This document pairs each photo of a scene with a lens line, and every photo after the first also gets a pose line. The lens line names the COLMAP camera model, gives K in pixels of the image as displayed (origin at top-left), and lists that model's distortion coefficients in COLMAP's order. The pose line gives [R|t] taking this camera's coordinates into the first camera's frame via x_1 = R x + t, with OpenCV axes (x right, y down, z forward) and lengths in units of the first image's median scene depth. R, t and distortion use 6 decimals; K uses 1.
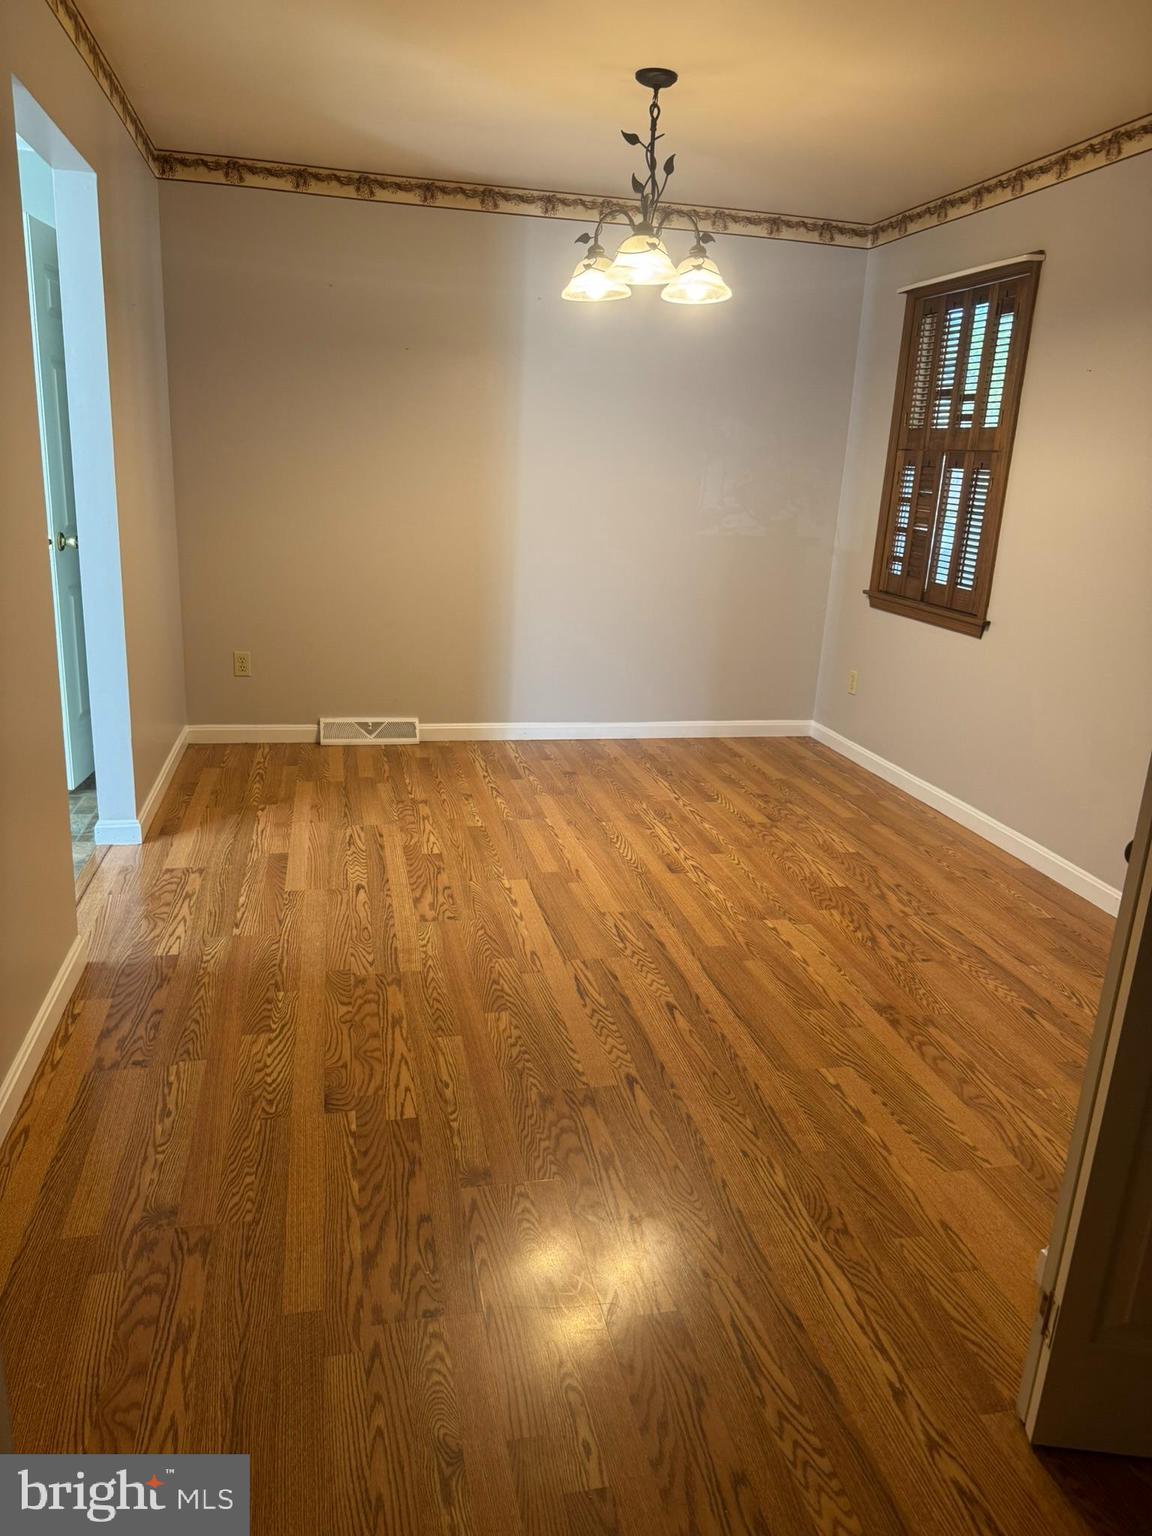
lens RADIAL K [[1074.0, 0, 575.4], [0, 1074.0, 765.6], [0, 0, 1]] dist [0.183818, -0.392249]
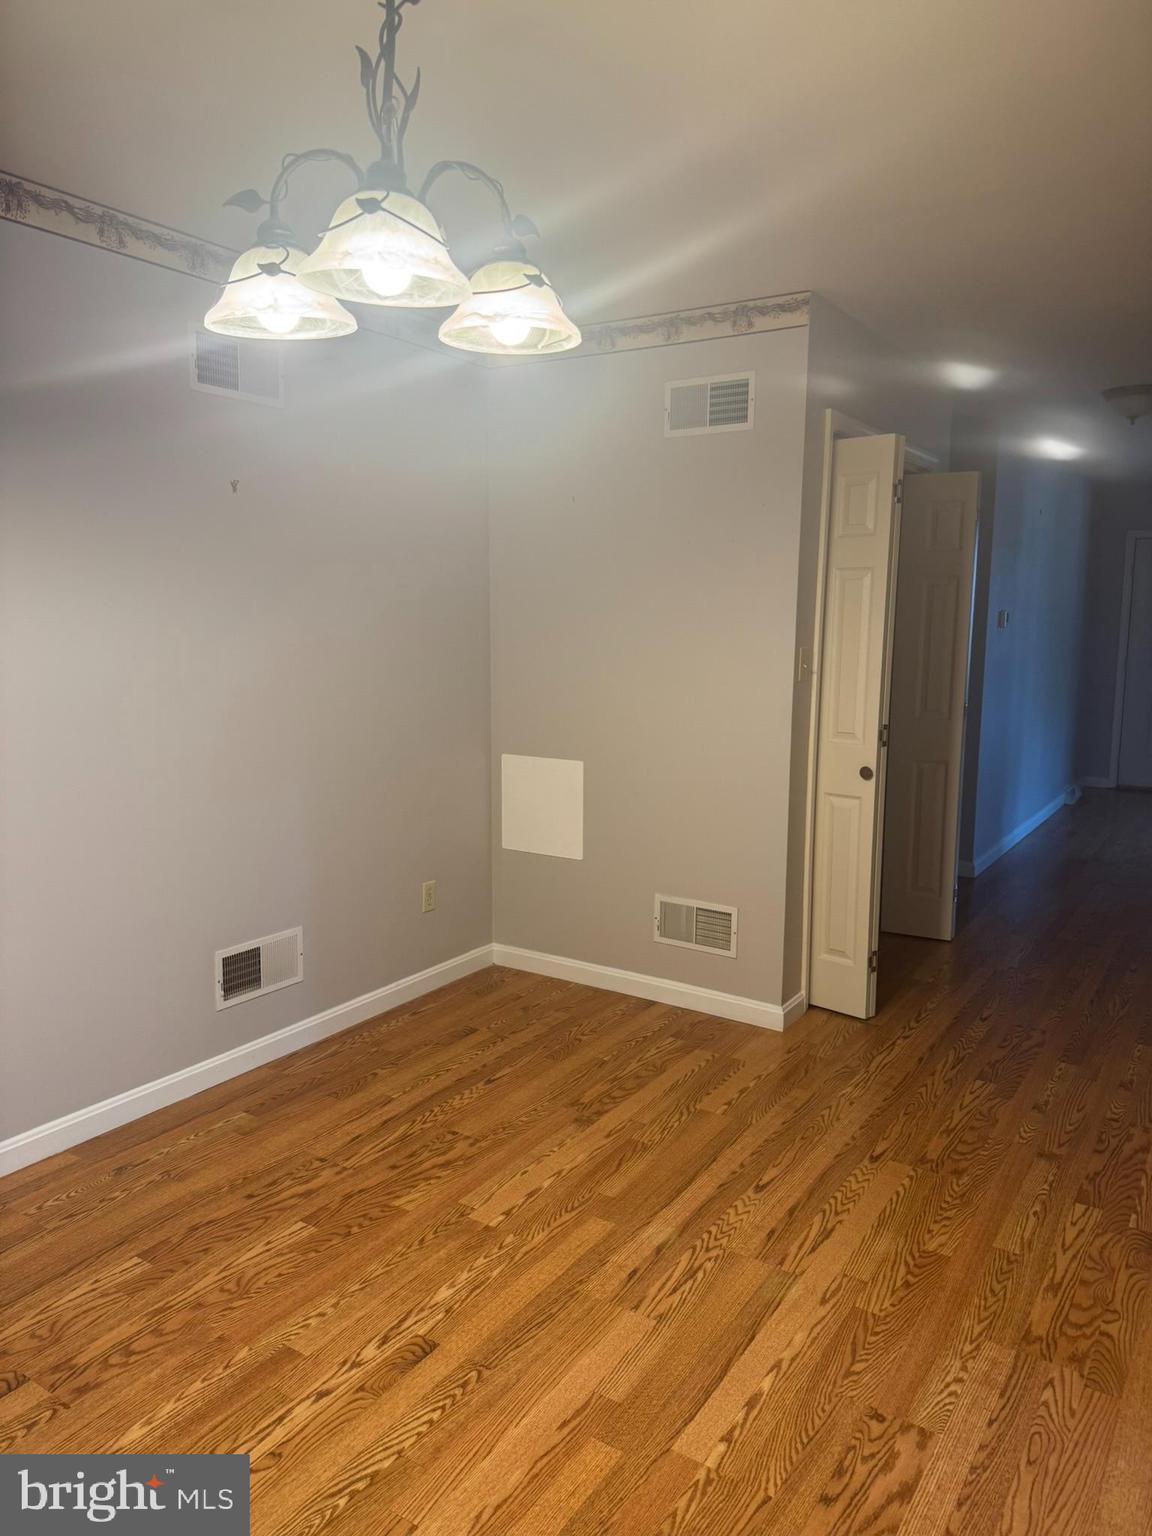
lens RADIAL K [[1084.1, 0, 575.7], [0, 1084.1, 742.8], [0, 0, 1]] dist [-0.009289, -0.012592]
pose [[-0.695860, -0.141401, 0.704119, -0.400682], [0.158697, 0.925915, 0.342778, -0.479038], [-0.700424, 0.350267, -0.621867, 1.488459]]
